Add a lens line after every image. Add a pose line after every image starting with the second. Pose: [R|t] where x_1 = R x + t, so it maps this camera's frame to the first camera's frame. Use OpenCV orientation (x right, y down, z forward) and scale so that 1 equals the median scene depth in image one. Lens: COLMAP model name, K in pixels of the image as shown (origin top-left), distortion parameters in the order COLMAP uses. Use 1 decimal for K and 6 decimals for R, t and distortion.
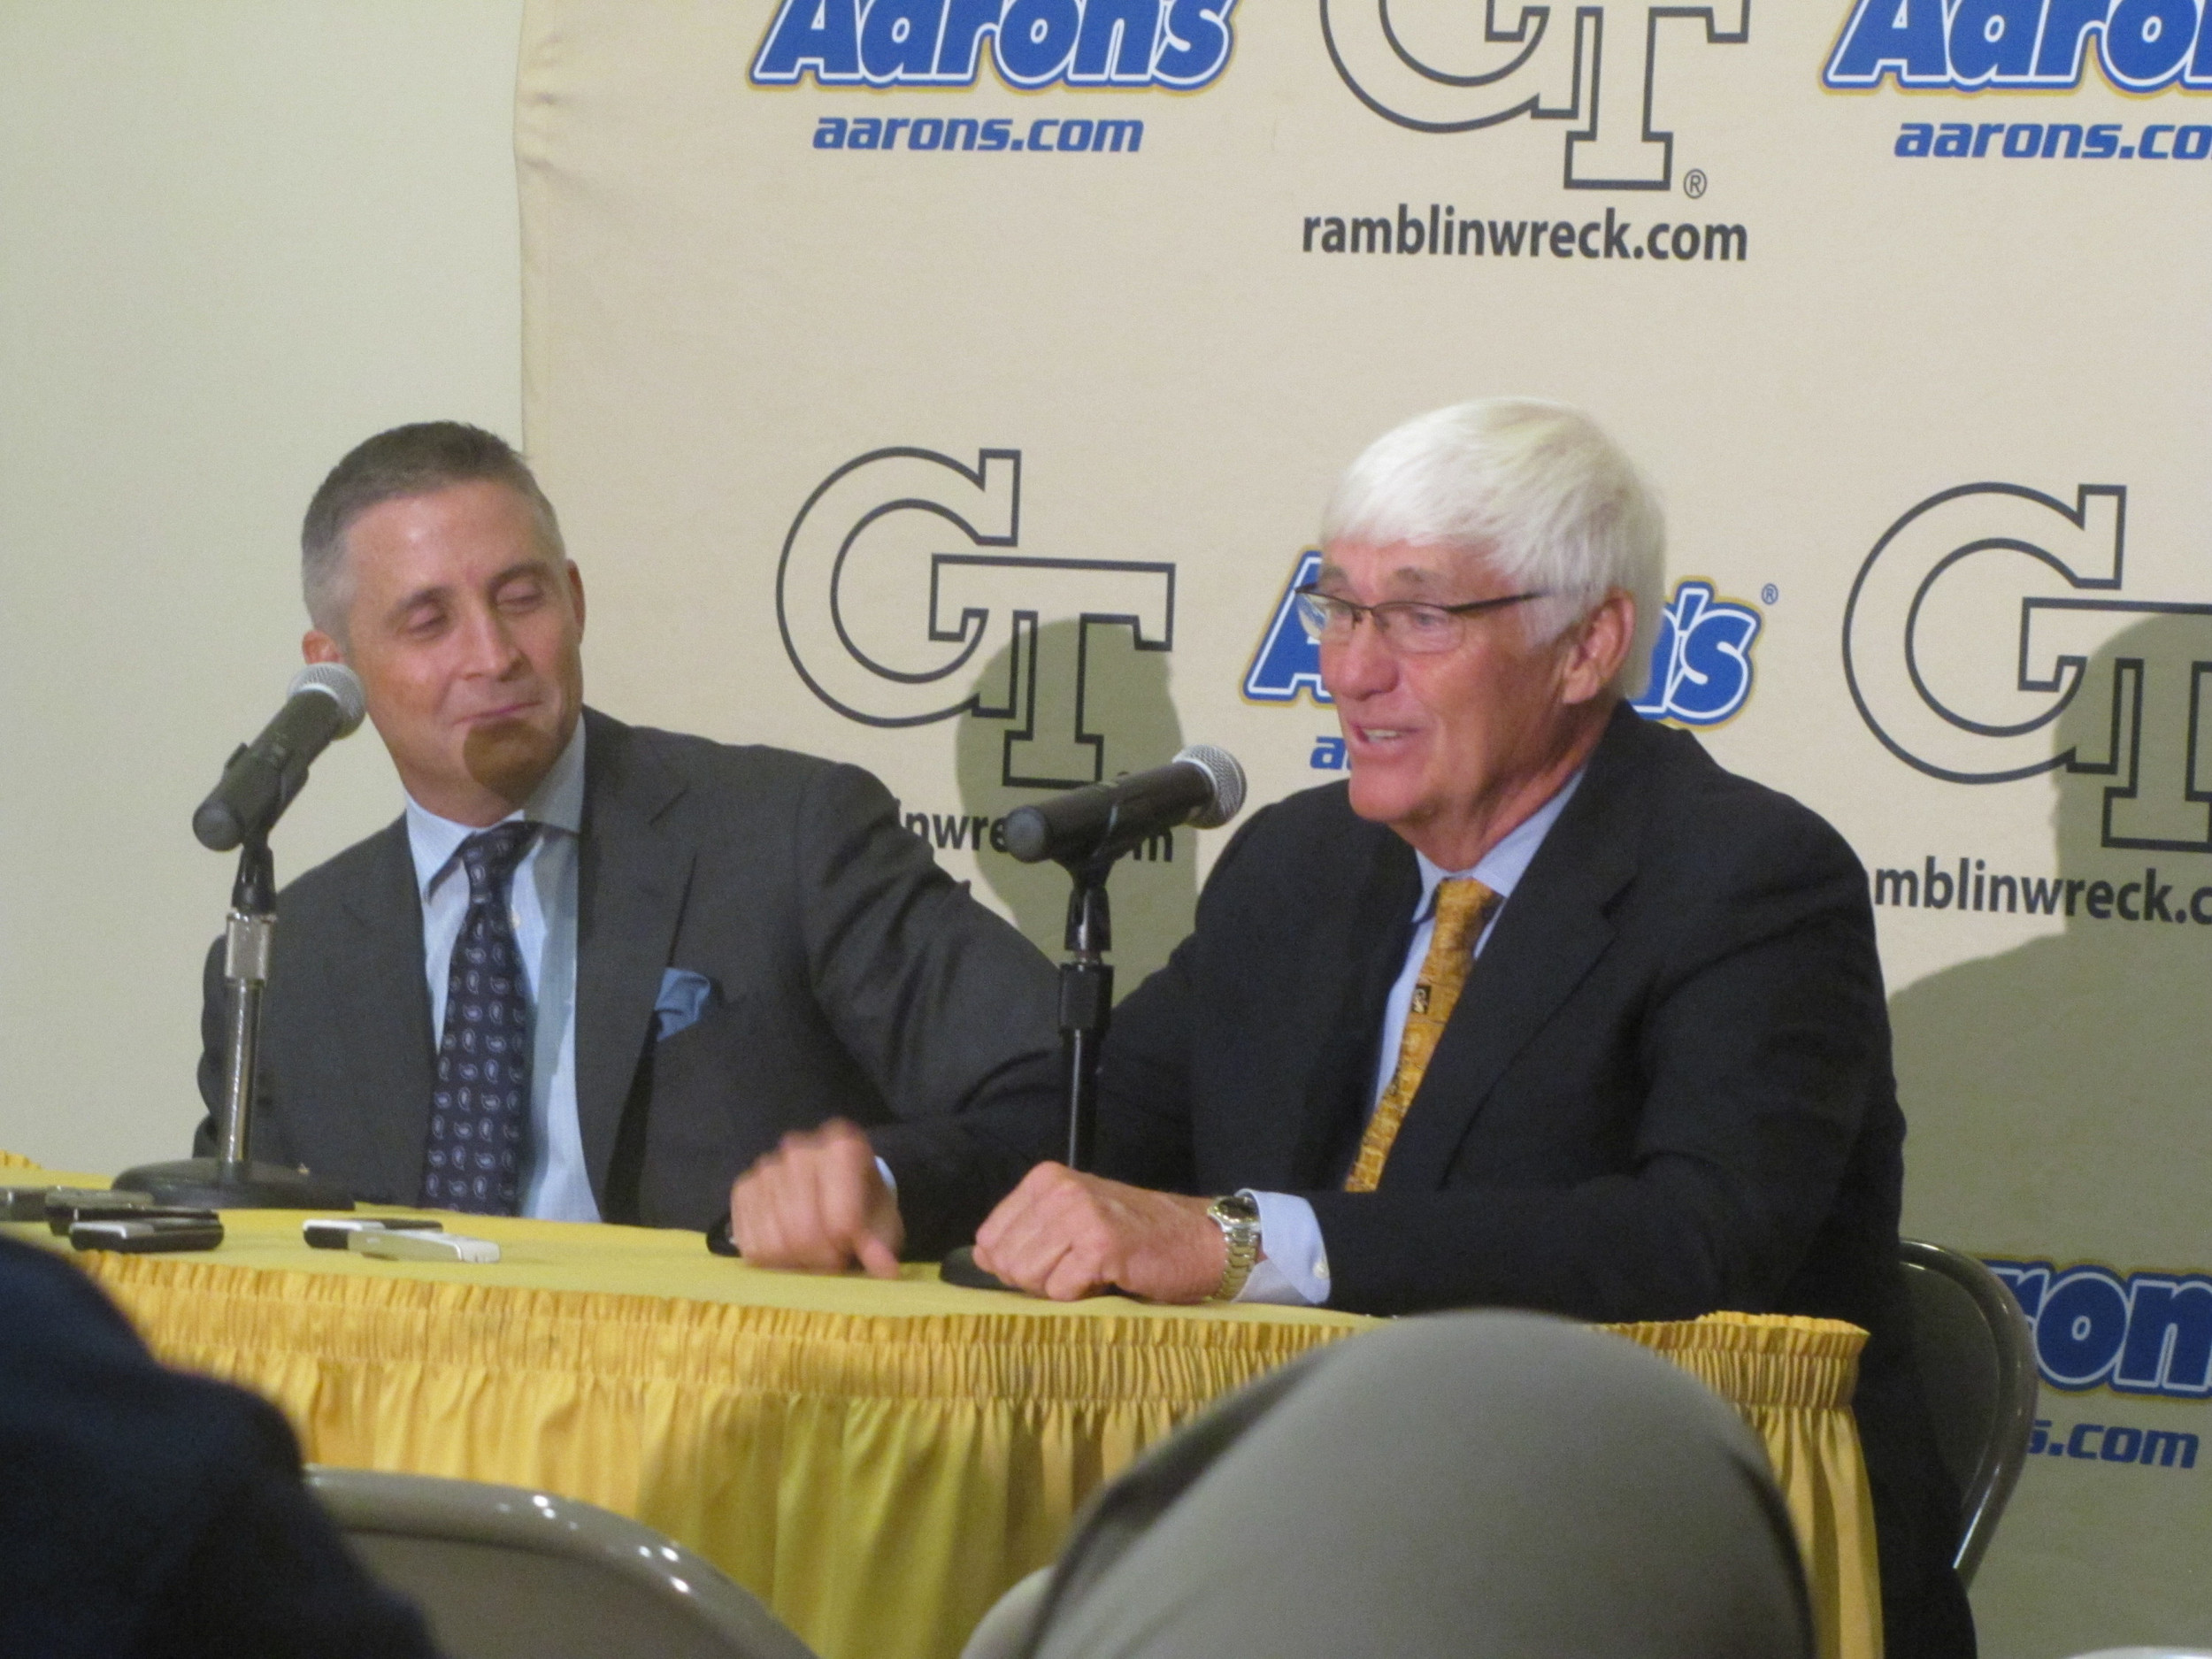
lens RADIAL K [[13366.6, 0, 1137.4], [0, 13366.6, 895.0], [0, 0, 1]] dist [0.401584, -12.043989]
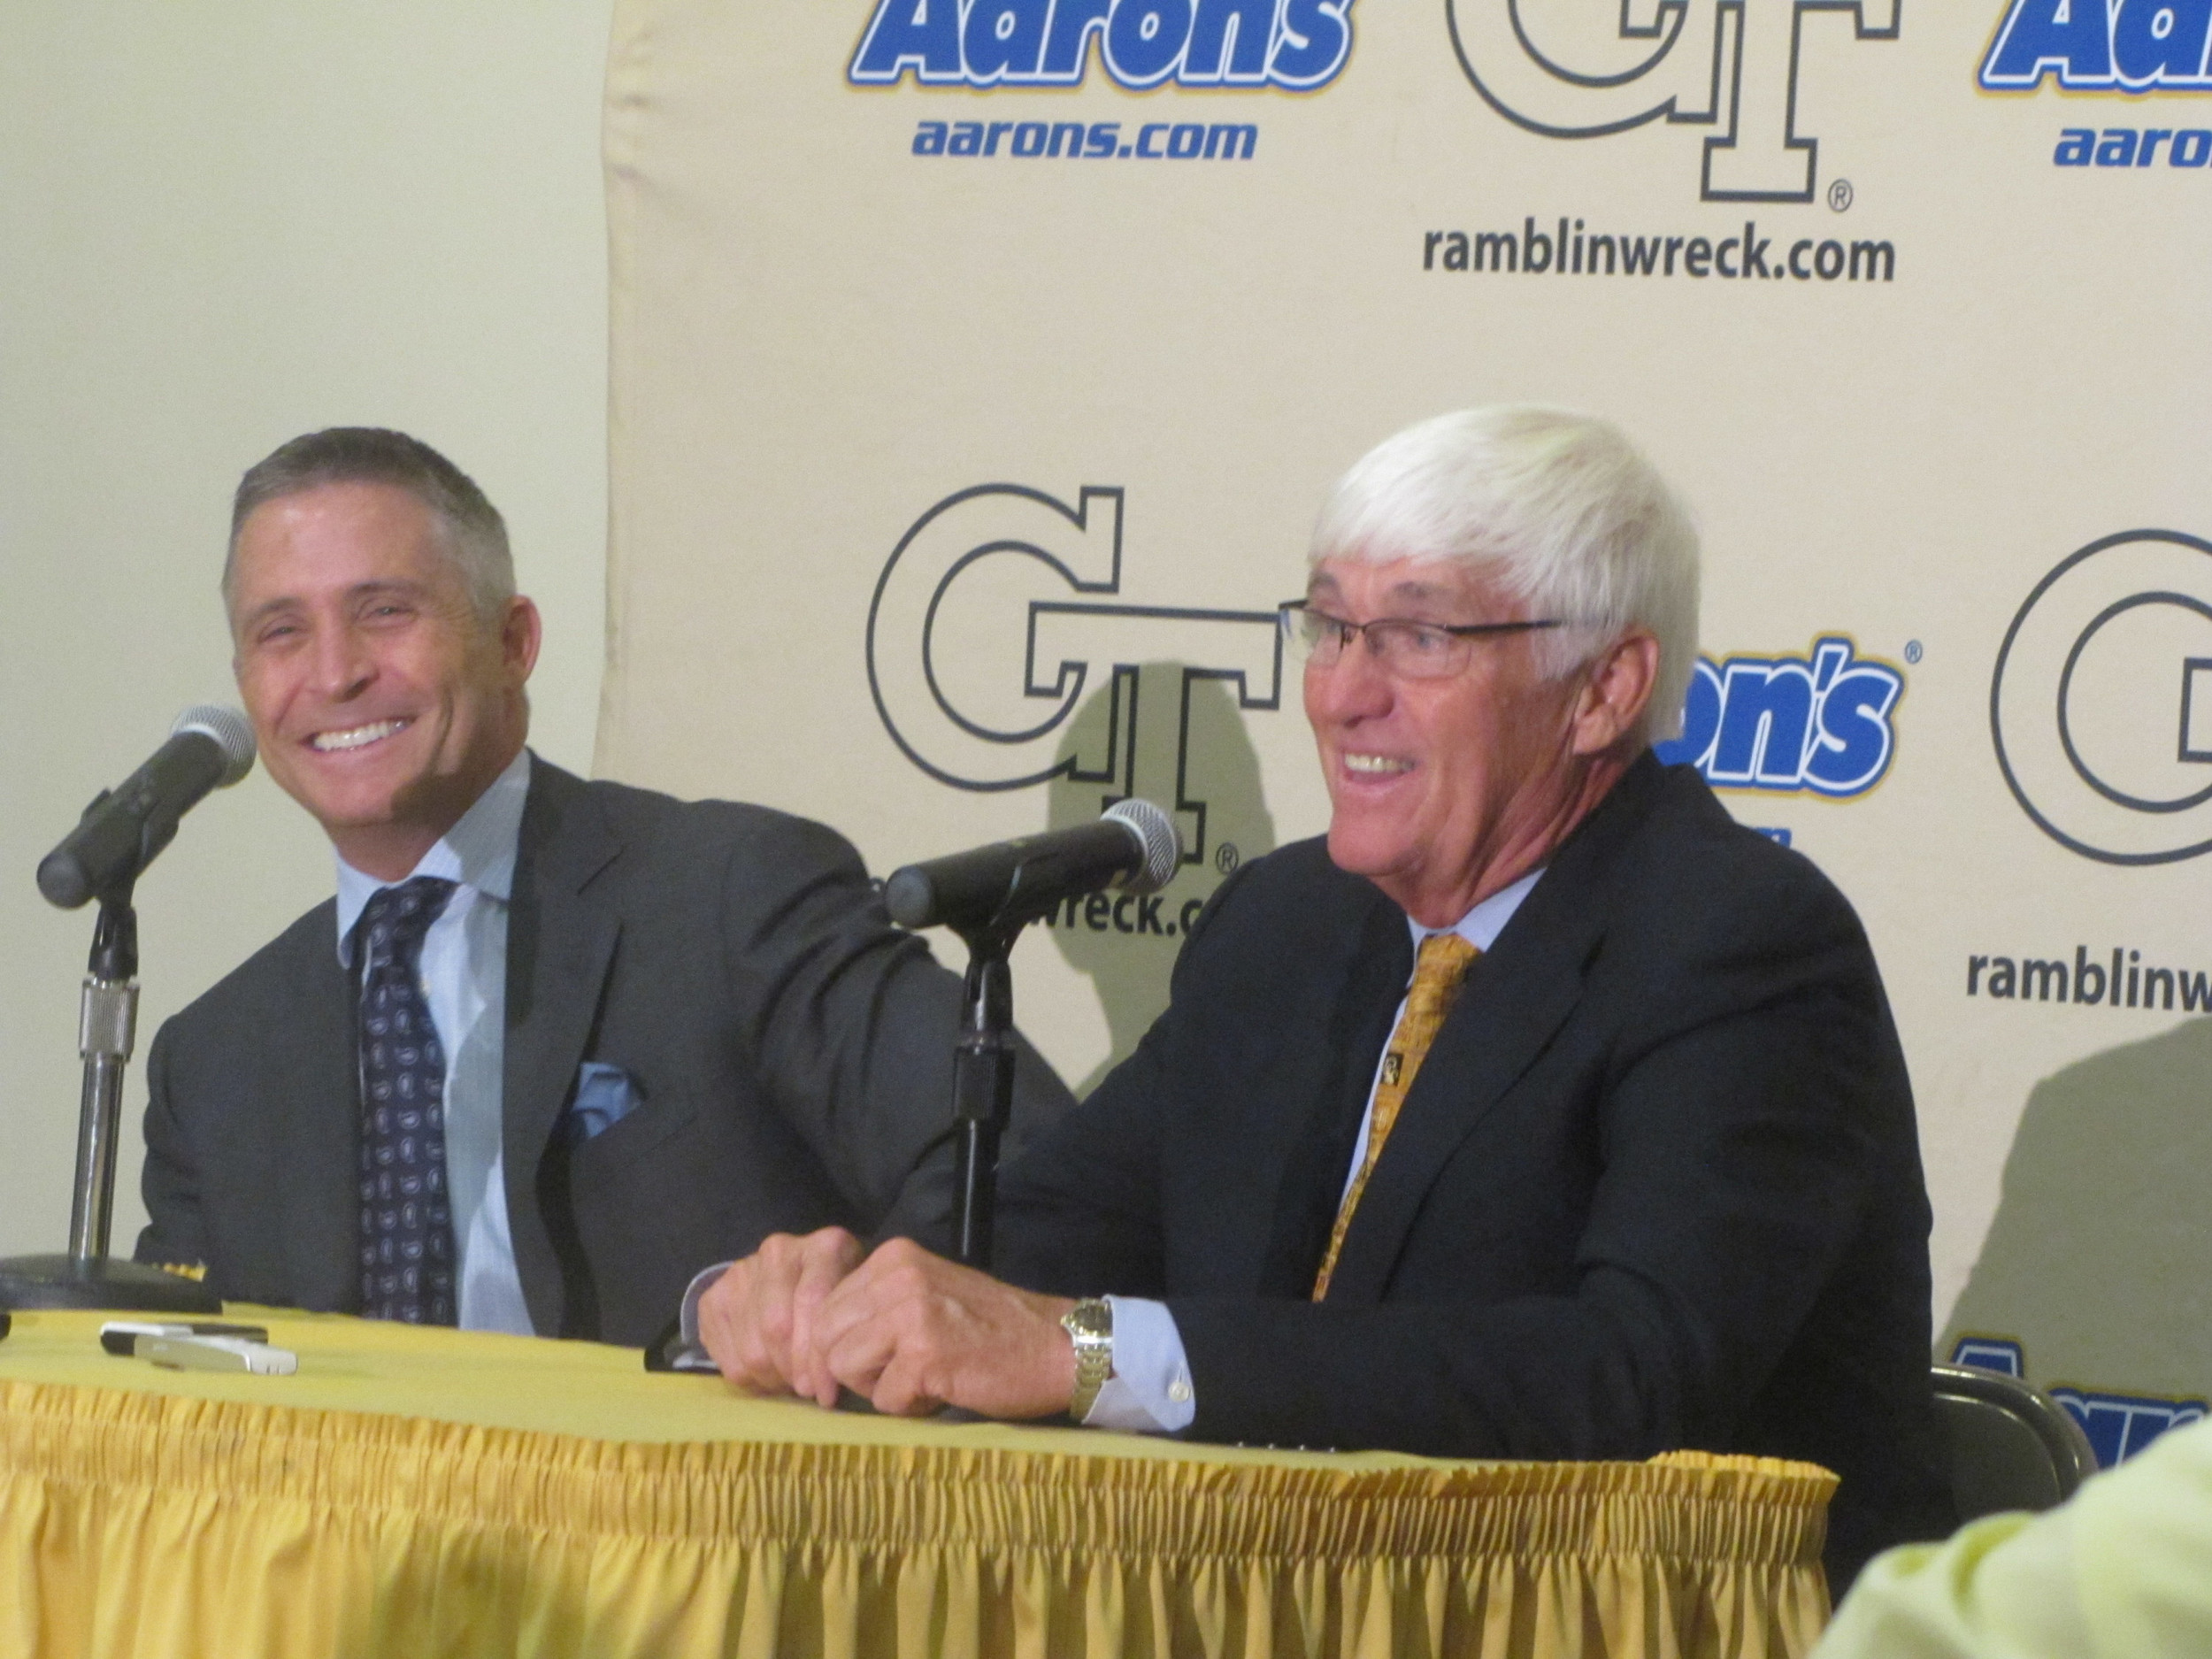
lens RADIAL K [[13378.7, 0, 1106.0], [0, 13378.7, 829.5], [0, 0, 1]] dist [0.359483, -9.466610]
pose [[0.997888, 0.012596, -0.063718, 0.050560], [-0.013476, 0.999819, -0.013401, 0.002197], [0.063538, 0.014231, 0.997878, 0.099459]]
